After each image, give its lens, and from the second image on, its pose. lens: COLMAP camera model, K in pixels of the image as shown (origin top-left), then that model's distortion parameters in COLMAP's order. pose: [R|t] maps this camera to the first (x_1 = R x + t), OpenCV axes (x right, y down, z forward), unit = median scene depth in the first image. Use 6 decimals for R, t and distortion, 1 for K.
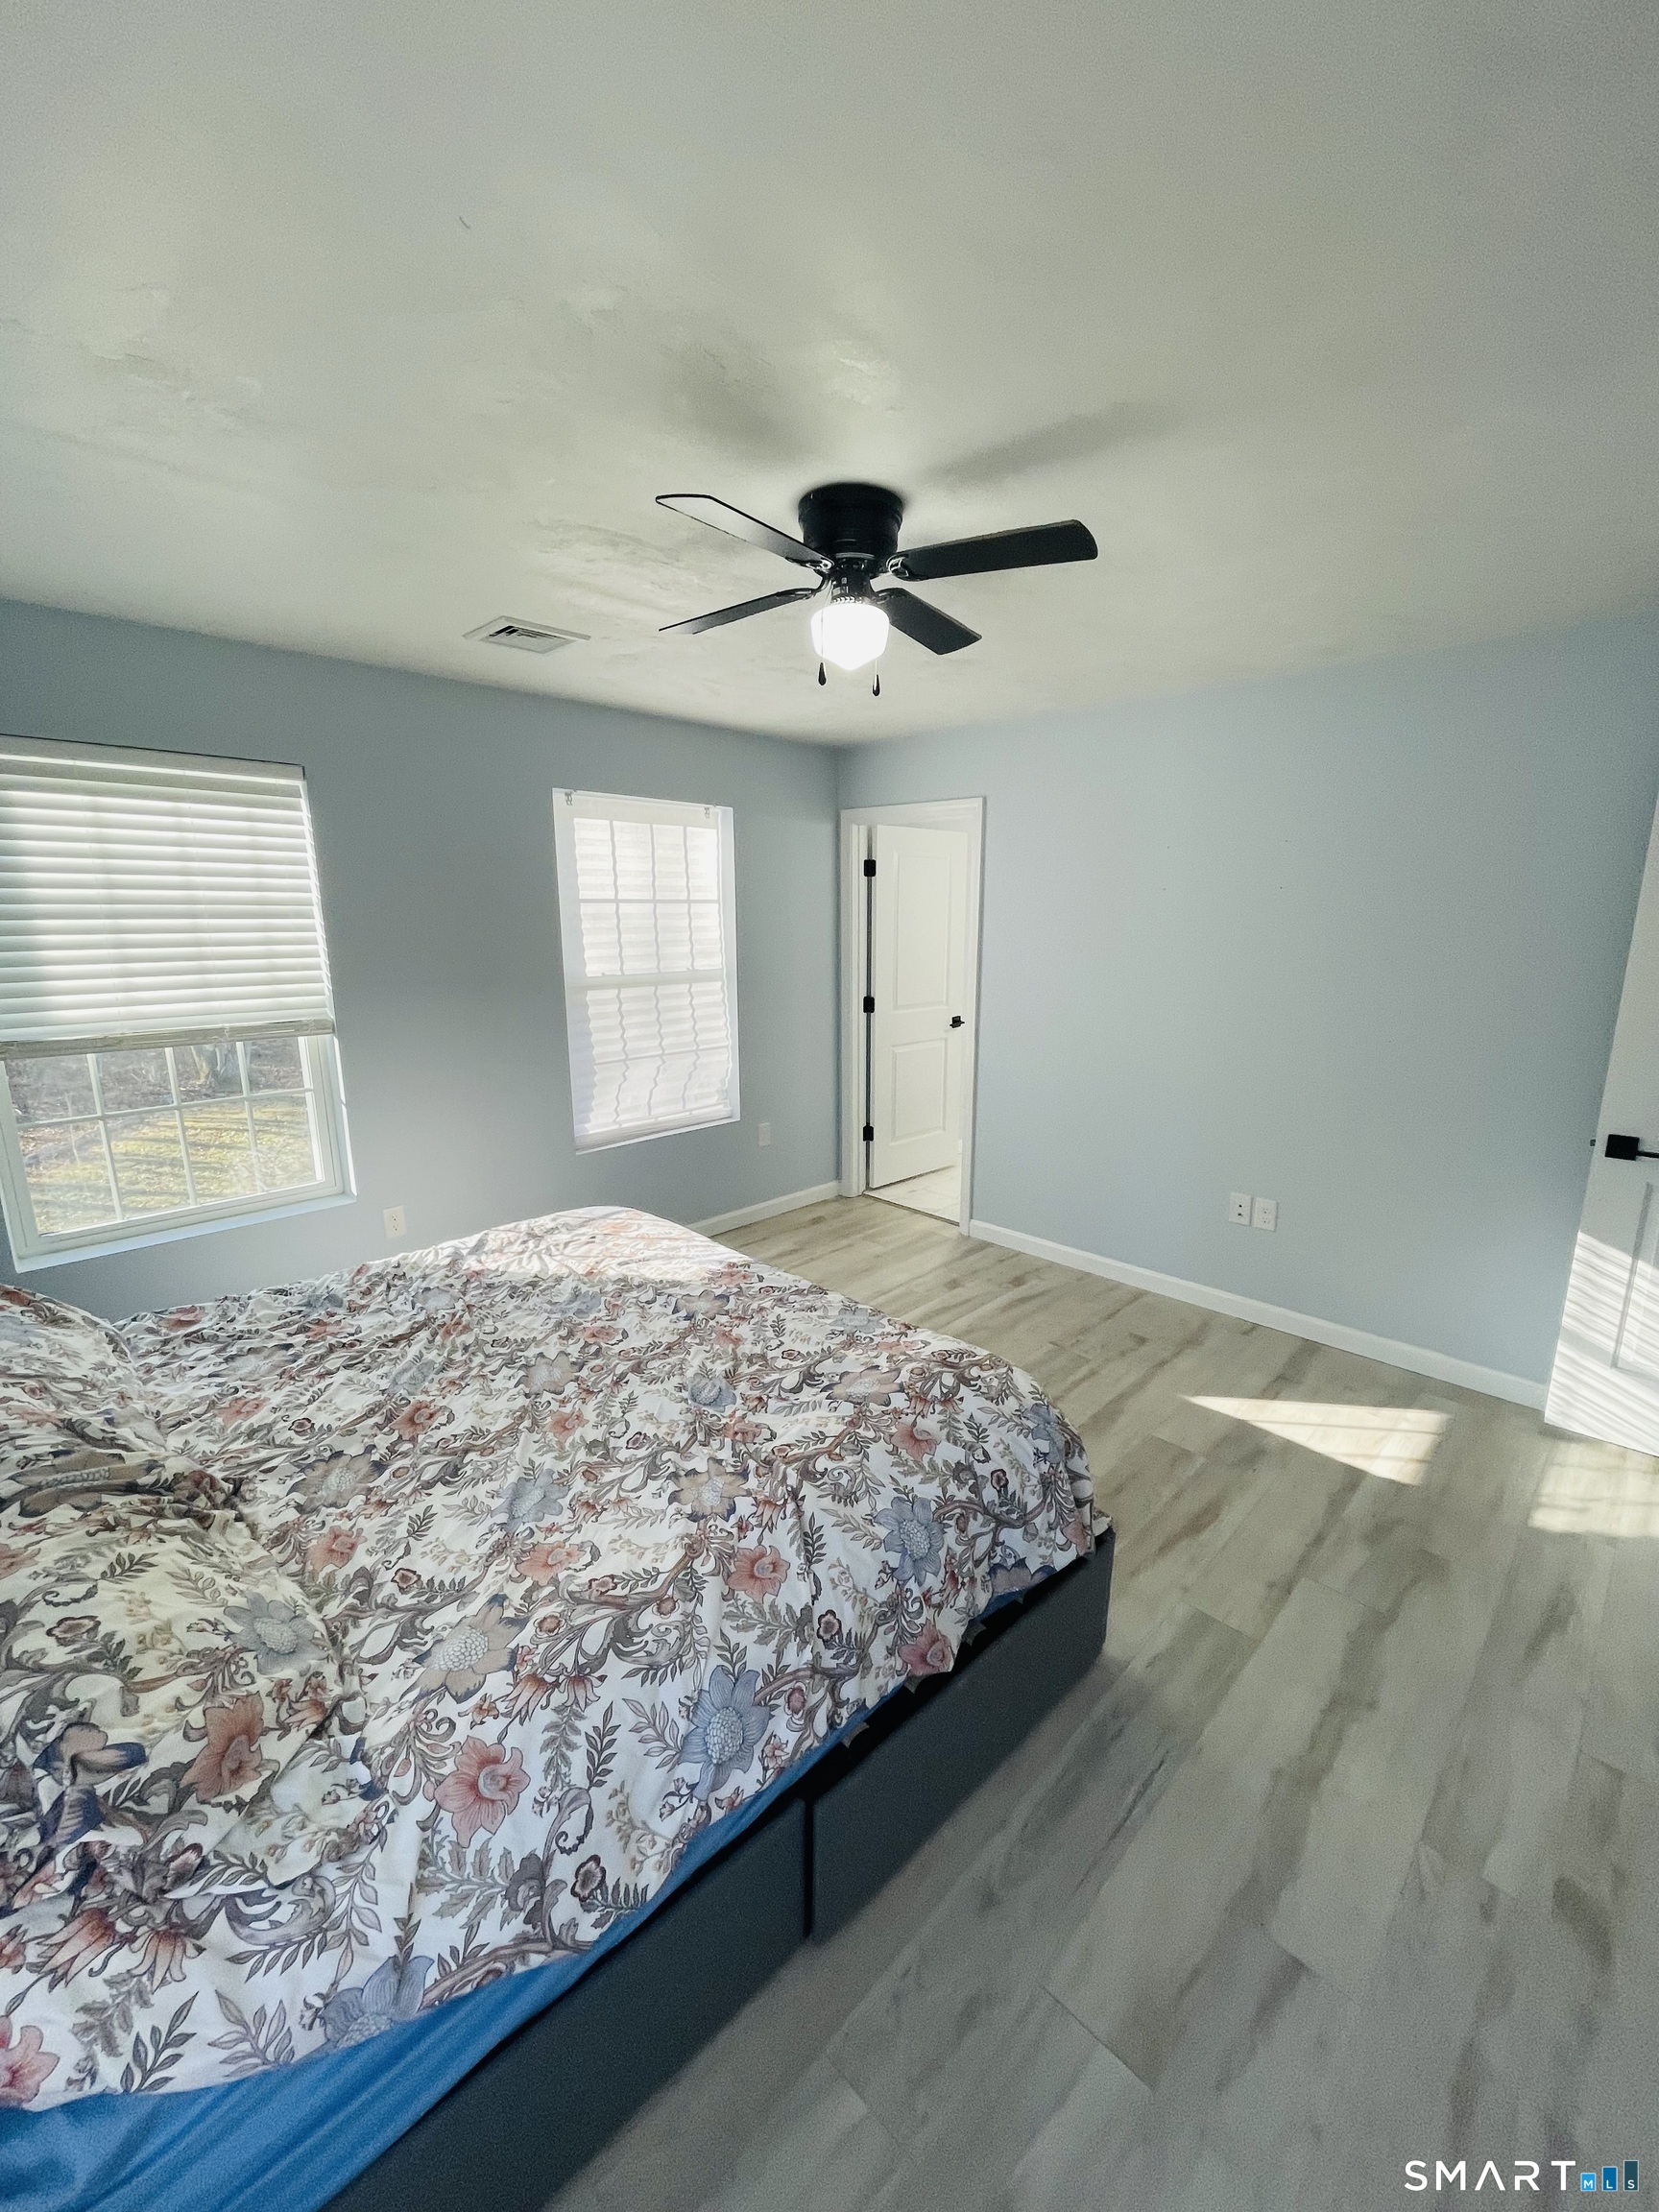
lens RADIAL K [[894.9, 0, 831.6], [0, 894.9, 1111.9], [0, 0, 1]] dist [-0.000806, -0.000333]
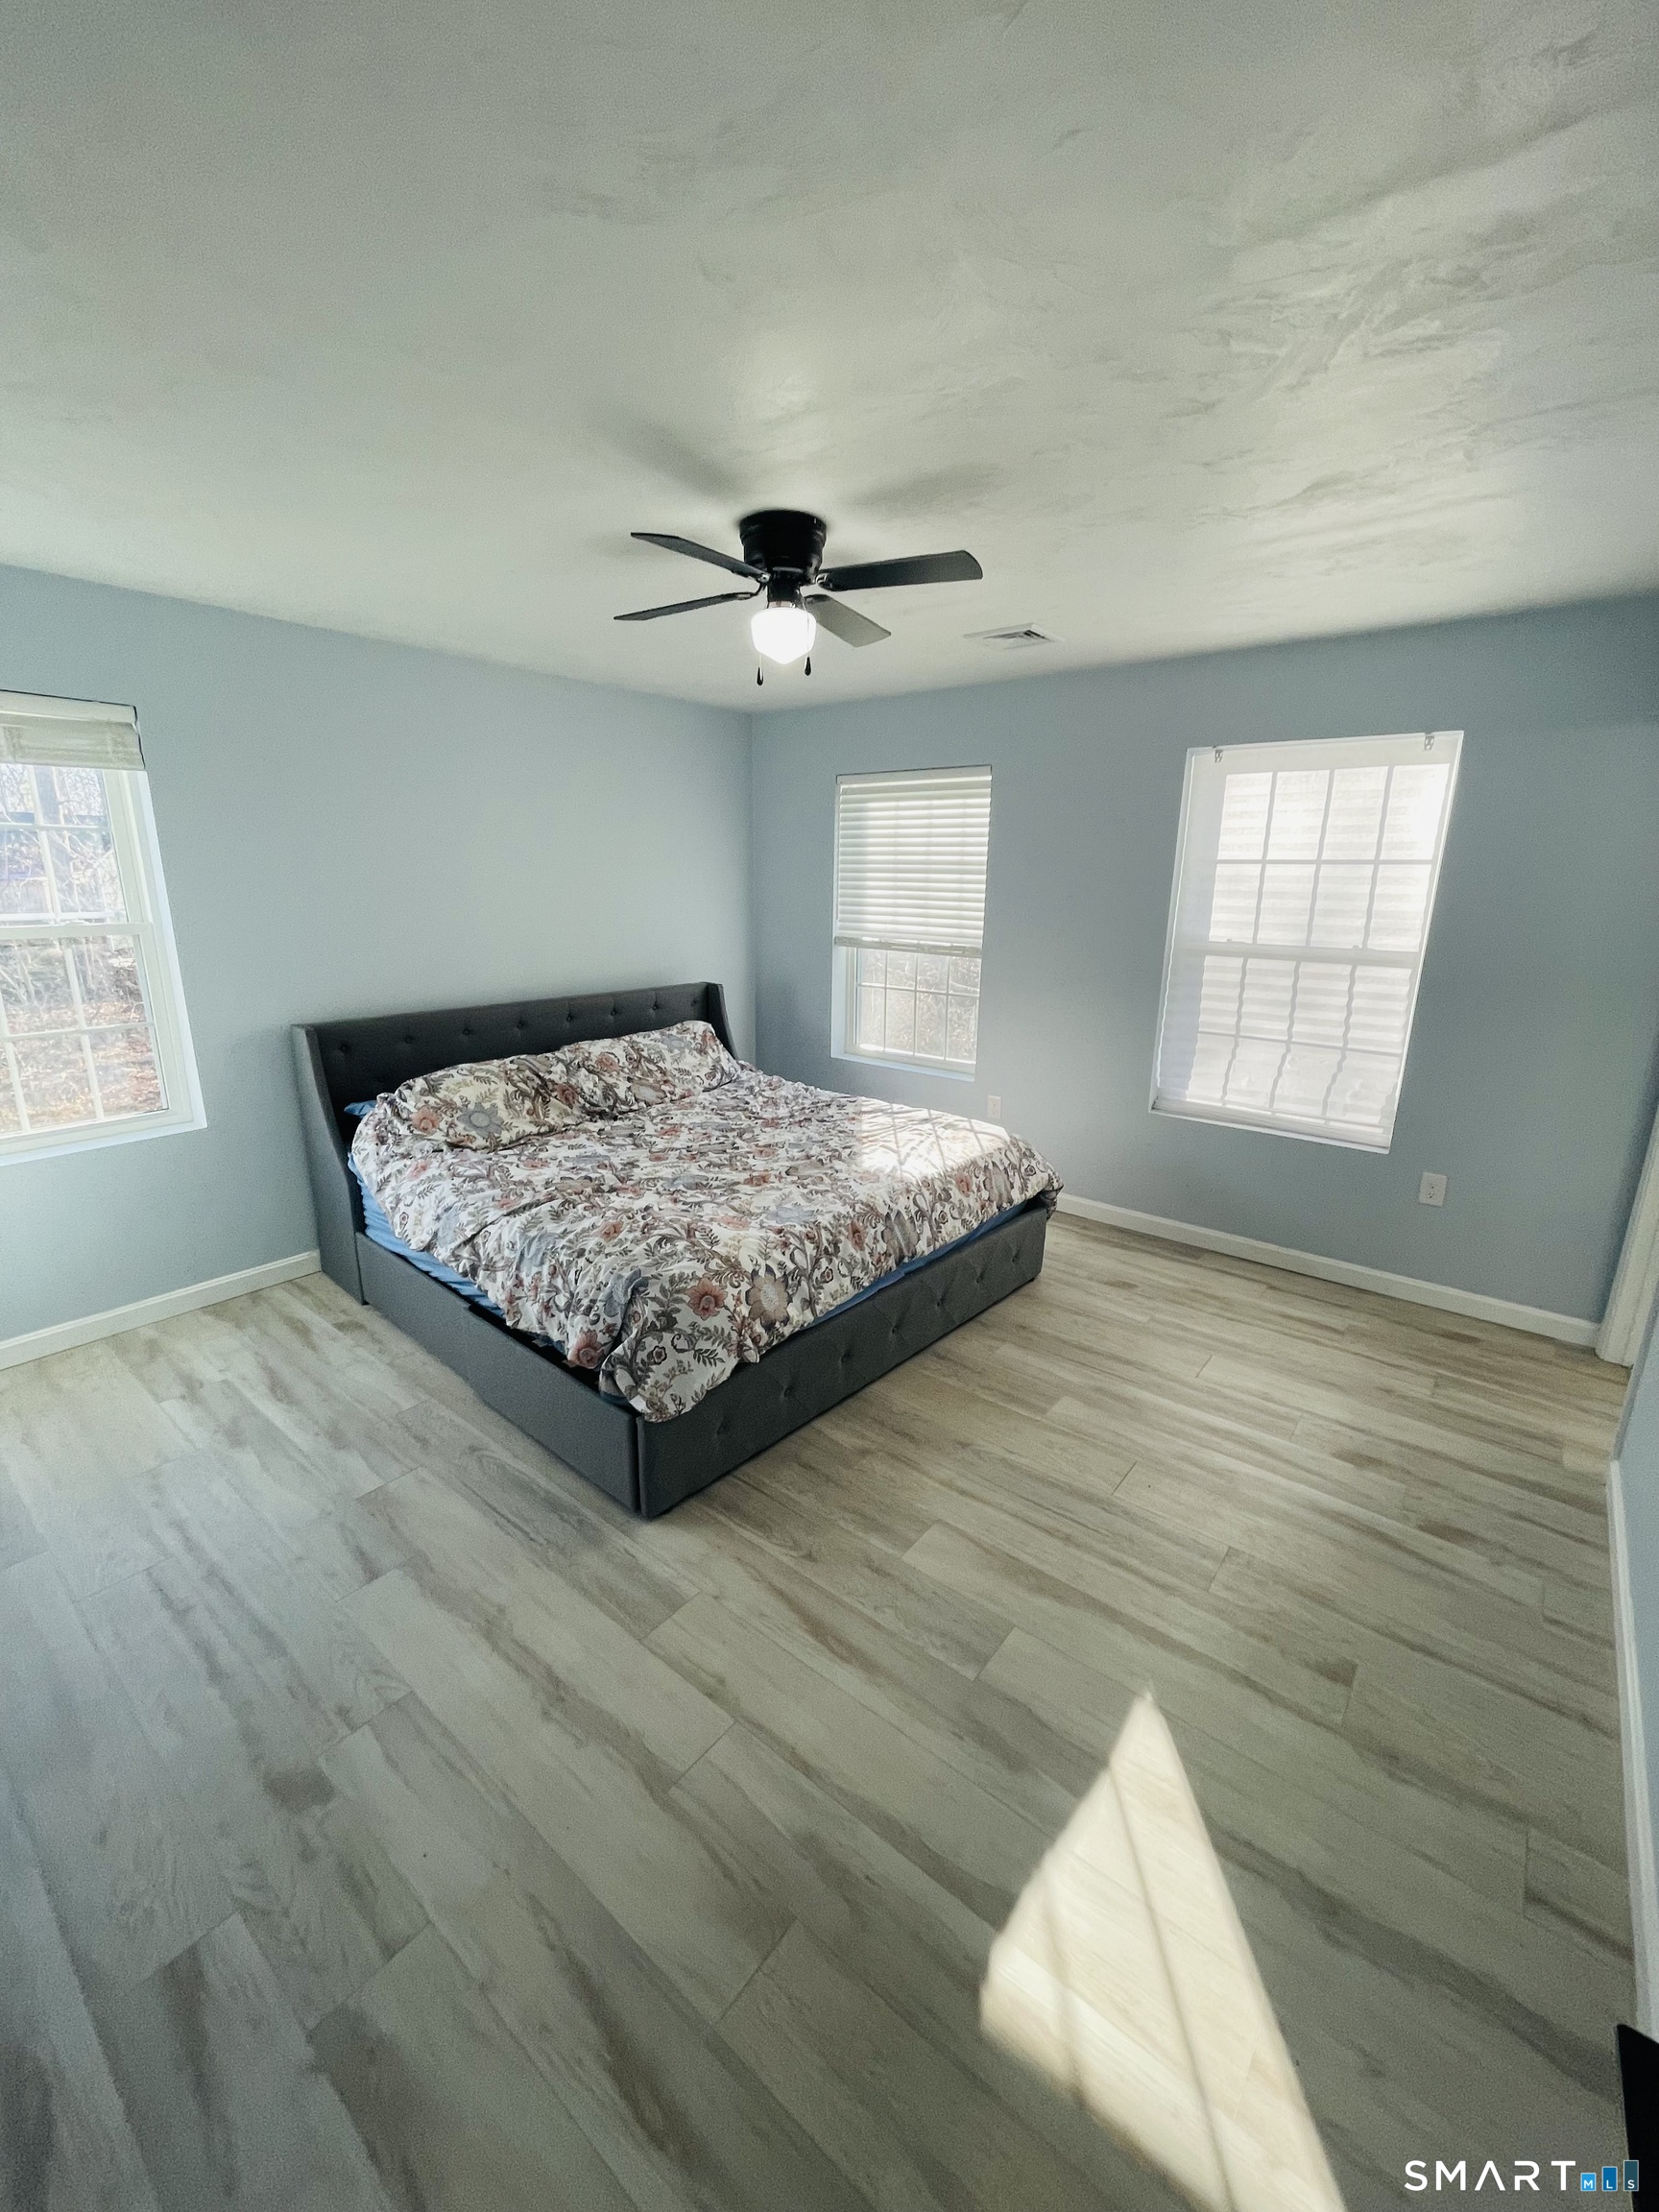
lens RADIAL K [[890.8, 0, 829.5], [0, 890.8, 1106.0], [0, 0, 1]] dist [0.000388, 0.000022]
pose [[0.099286, 0.256612, -0.961401, 0.864554], [-0.230536, 0.945820, 0.228645, -0.141334], [0.967985, 0.198936, 0.153065, 0.642690]]
